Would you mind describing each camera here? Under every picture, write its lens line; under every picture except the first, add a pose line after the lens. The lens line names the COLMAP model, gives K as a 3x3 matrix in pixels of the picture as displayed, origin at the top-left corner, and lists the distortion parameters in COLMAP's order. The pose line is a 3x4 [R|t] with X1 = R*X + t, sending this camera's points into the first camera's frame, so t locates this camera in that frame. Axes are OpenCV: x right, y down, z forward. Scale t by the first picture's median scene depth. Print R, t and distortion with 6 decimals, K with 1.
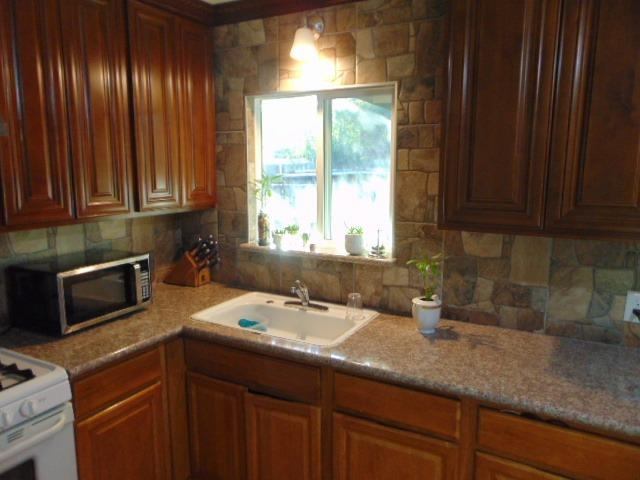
lens RADIAL K [[482.2, 0, 316.9], [0, 482.2, 238.5], [0, 0, 1]] dist [-0.031044, 0.074460]
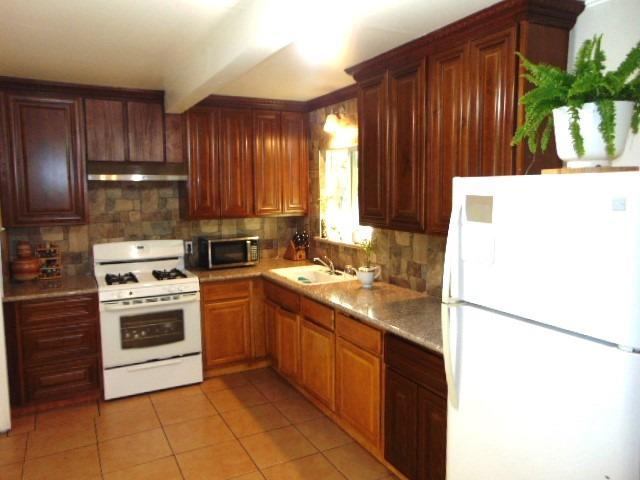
lens RADIAL K [[482.2, 0, 316.9], [0, 482.2, 238.5], [0, 0, 1]] dist [-0.031044, 0.074460]
pose [[0.839287, 0.048383, -0.541531, 0.879552], [-0.072875, 0.997056, -0.023862, 0.066588], [0.538782, 0.059492, 0.840342, -0.486636]]
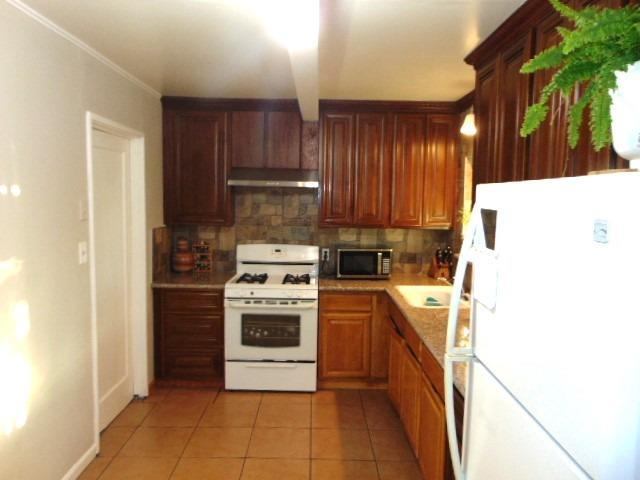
lens RADIAL K [[482.2, 0, 316.9], [0, 482.2, 238.5], [0, 0, 1]] dist [-0.031044, 0.074460]
pose [[0.494097, 0.083359, -0.865402, 1.050925], [-0.150377, 0.988584, 0.009367, 0.017633], [0.856303, 0.125508, 0.500991, -0.144691]]
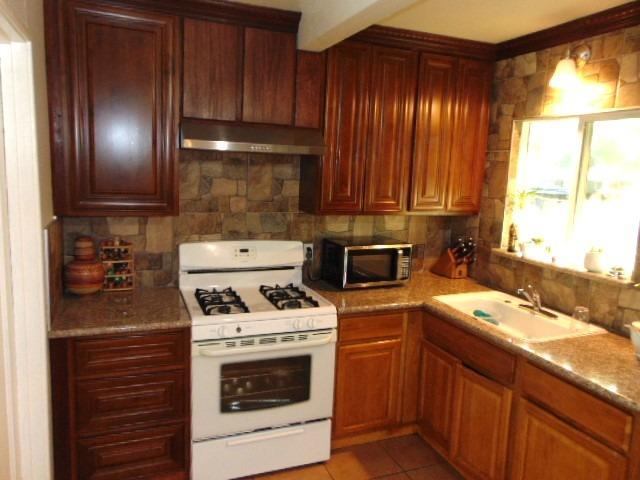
lens RADIAL K [[482.2, 0, 316.9], [0, 482.2, 238.5], [0, 0, 1]] dist [-0.031044, 0.074460]
pose [[0.779161, 0.126474, -0.613932, 0.246270], [-0.135272, 0.990281, 0.032326, 0.009518], [0.612053, 0.057861, 0.788697, -0.186656]]
